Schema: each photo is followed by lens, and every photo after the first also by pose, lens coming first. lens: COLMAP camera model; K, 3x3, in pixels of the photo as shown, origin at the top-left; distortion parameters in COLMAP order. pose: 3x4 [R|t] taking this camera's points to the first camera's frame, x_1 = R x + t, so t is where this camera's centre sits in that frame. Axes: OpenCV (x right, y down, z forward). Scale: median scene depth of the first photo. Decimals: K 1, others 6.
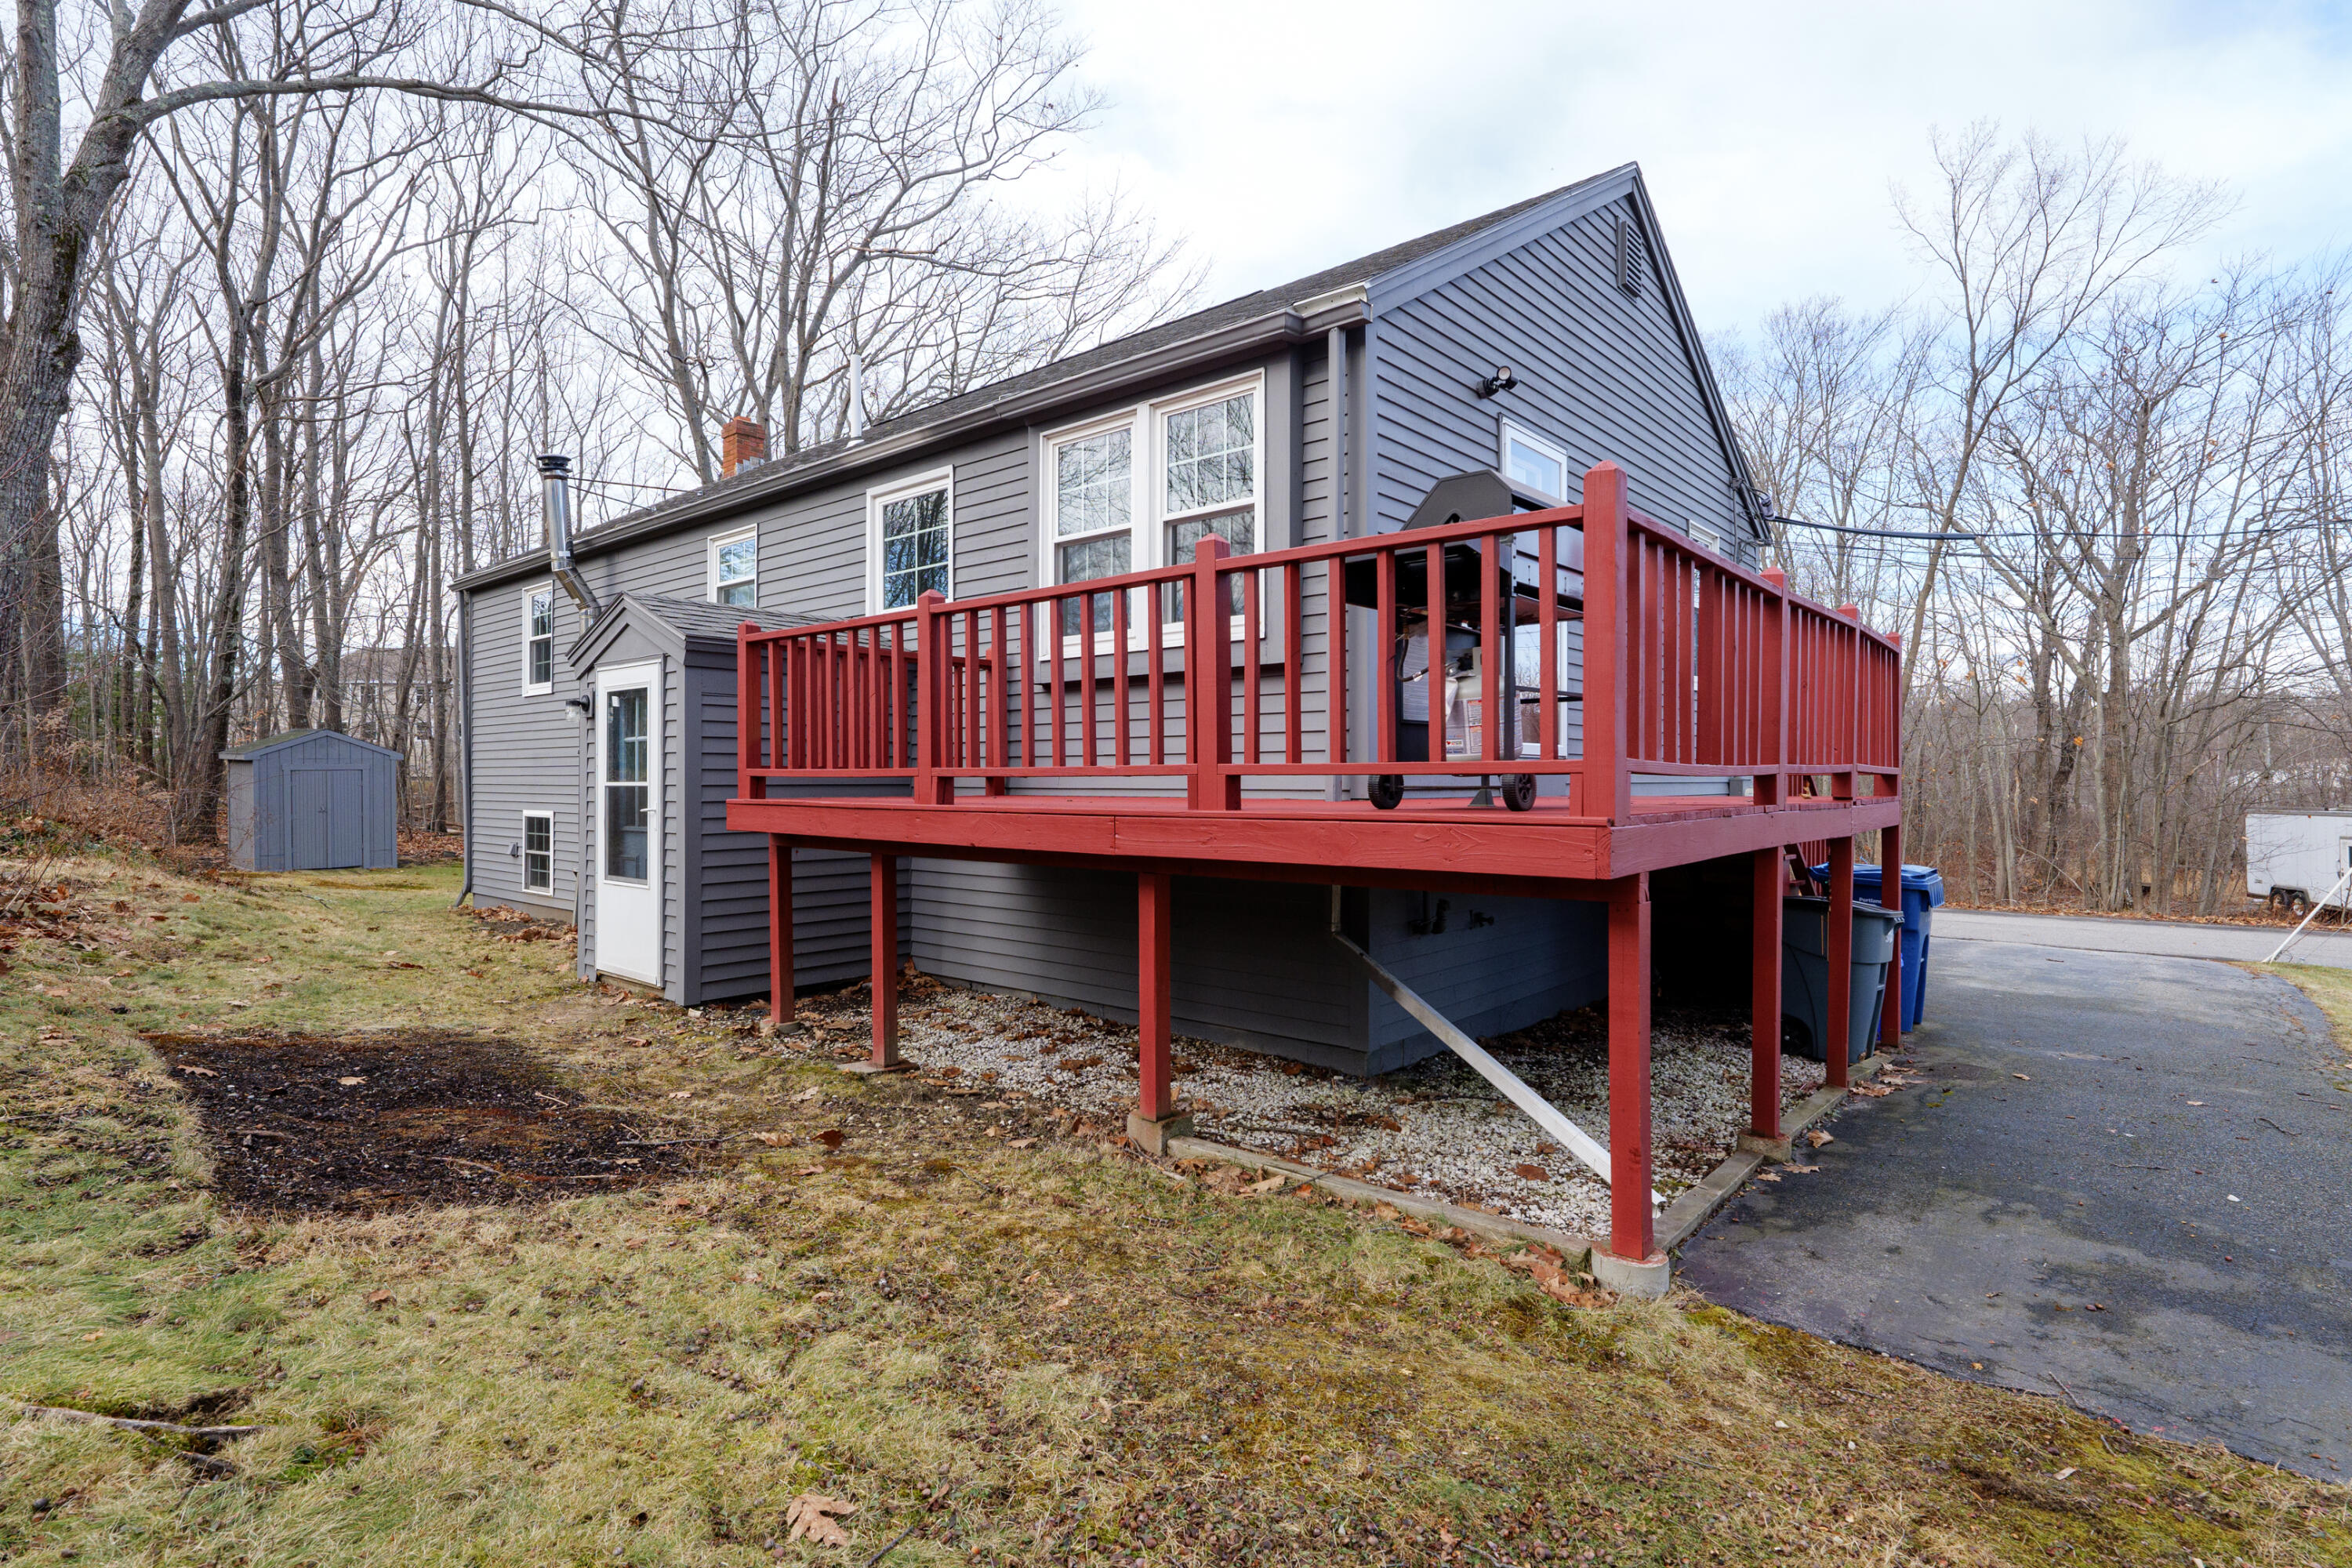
lens RADIAL K [[1158.8, 0, 1186.3], [0, 1158.8, 787.0], [0, 0, 1]] dist [0.001602, -0.001315]
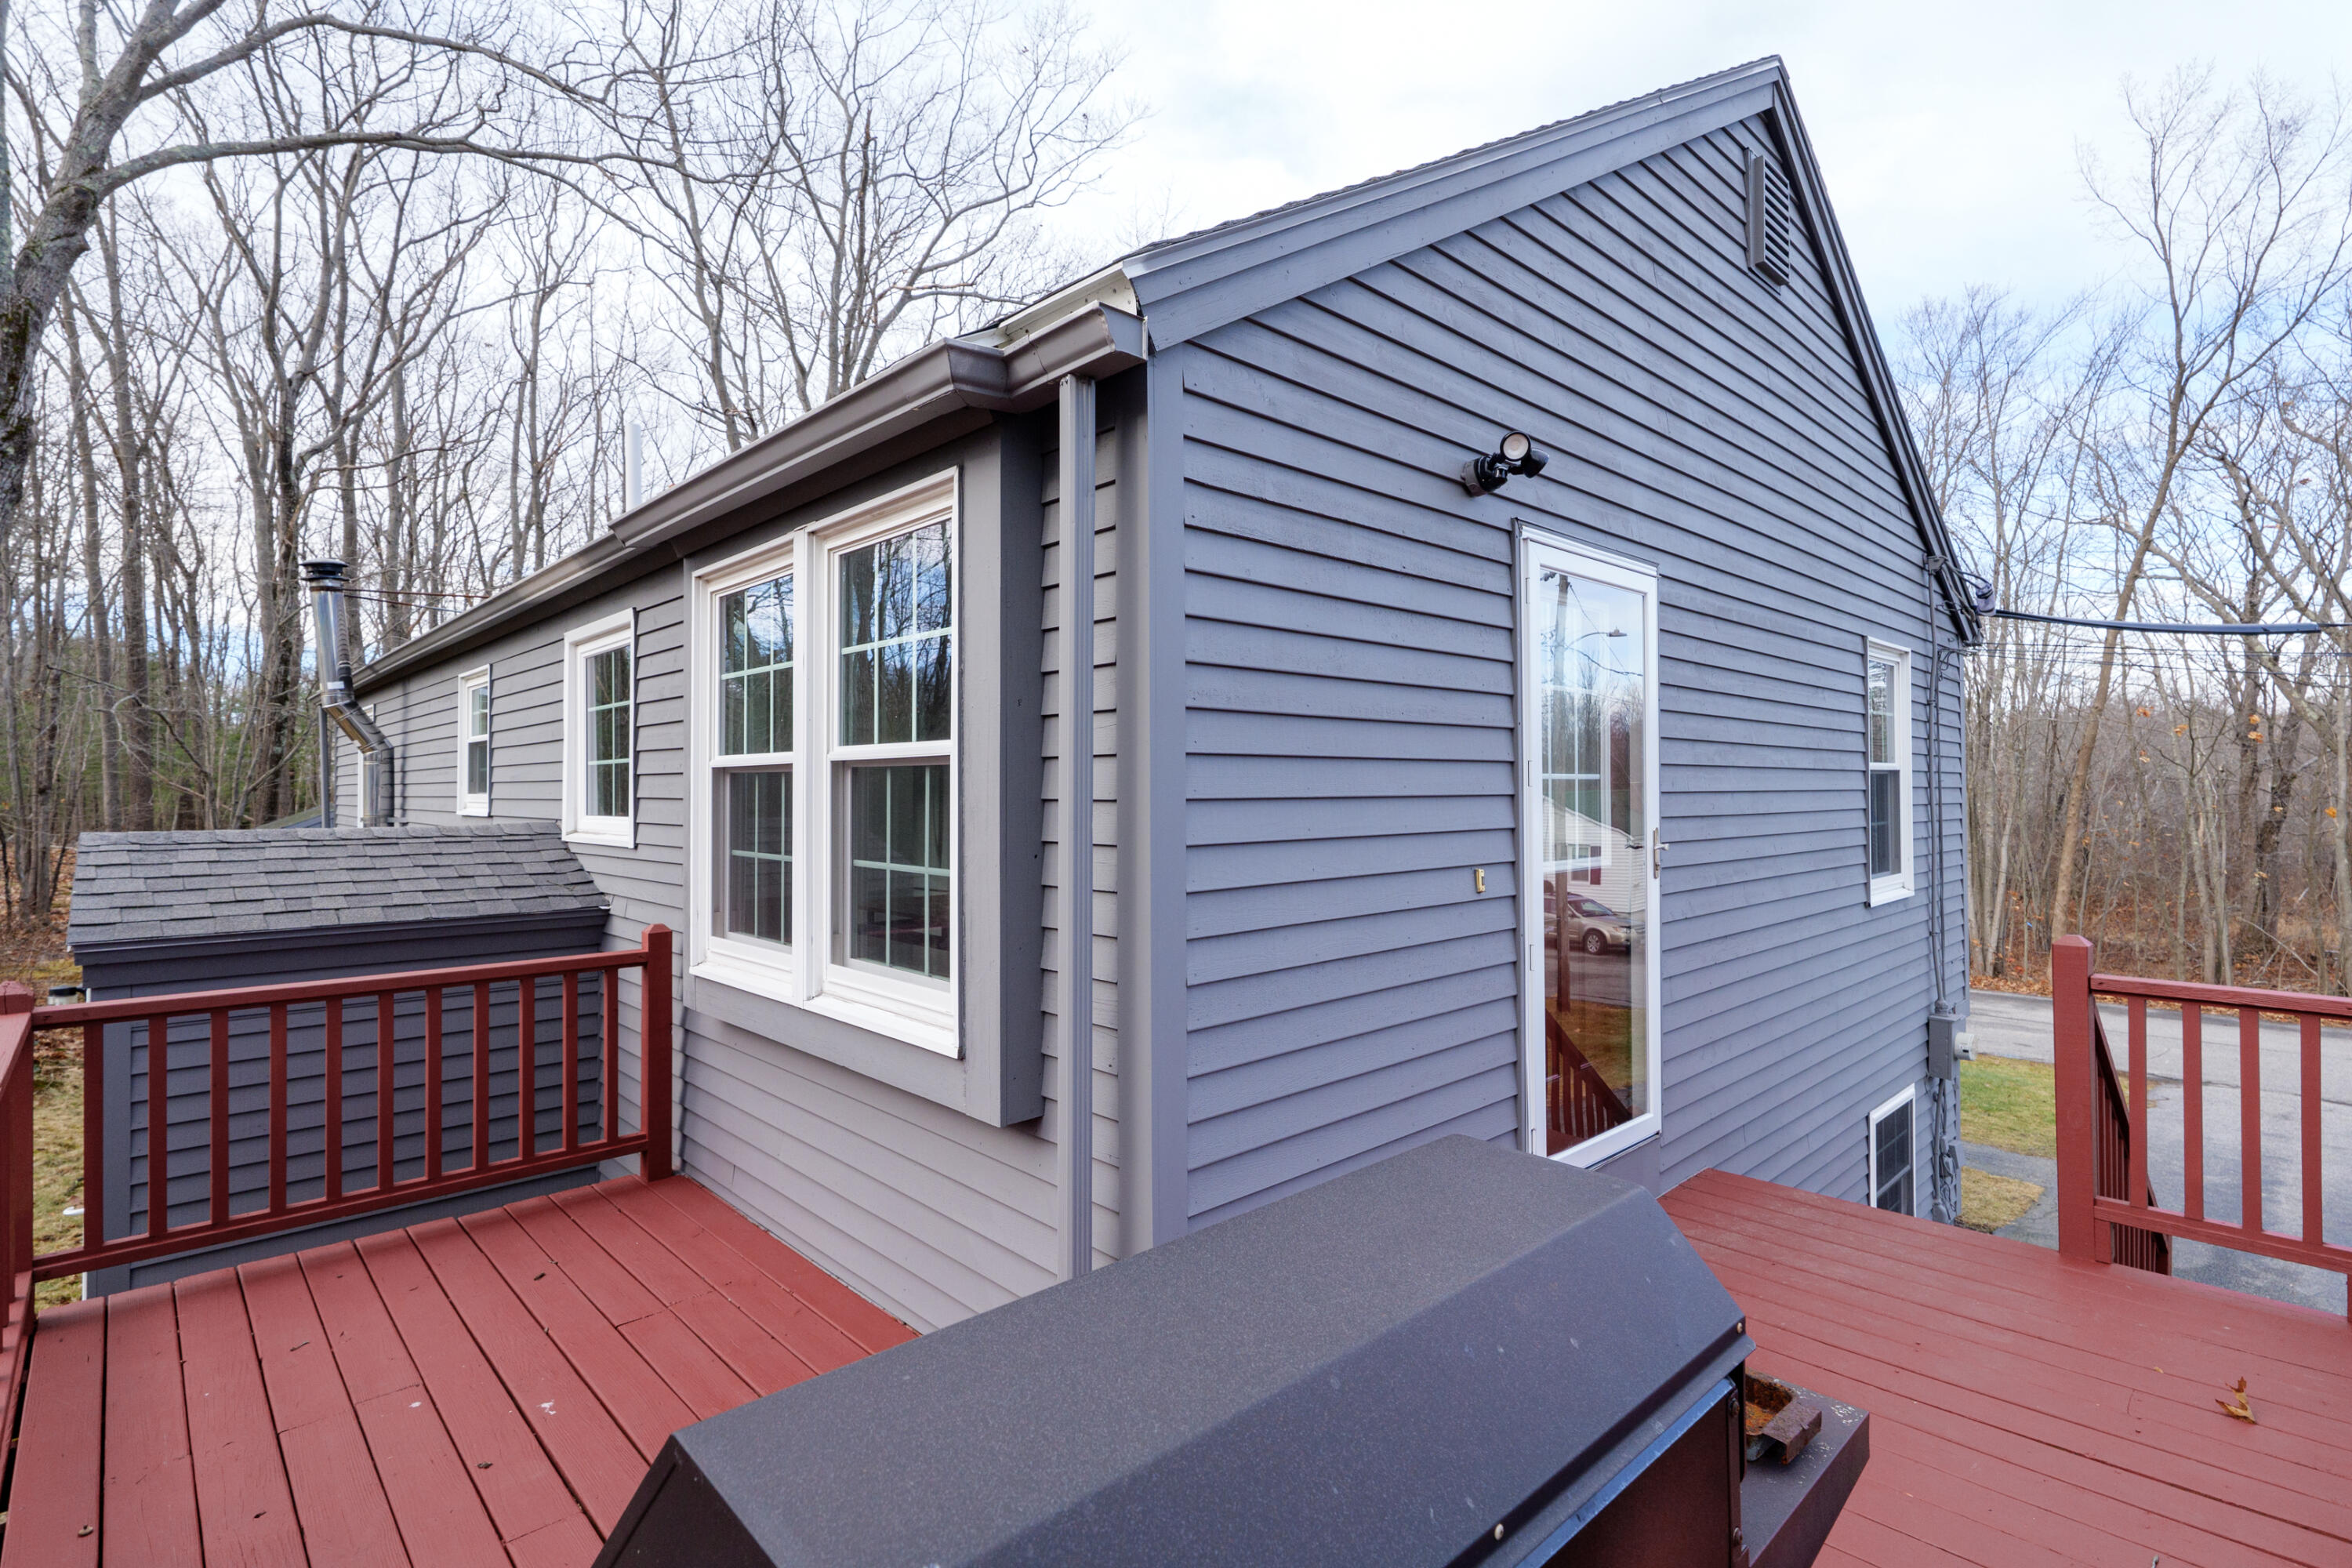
lens RADIAL K [[1122.8, 0, 1176.0], [0, 1122.8, 784.0], [0, 0, 1]] dist [0.001868, -0.001159]
pose [[0.994720, -0.005521, -0.102474, 0.063231], [0.004201, 0.999906, -0.013089, -0.073960], [0.102536, 0.012589, 0.994650, 0.183335]]
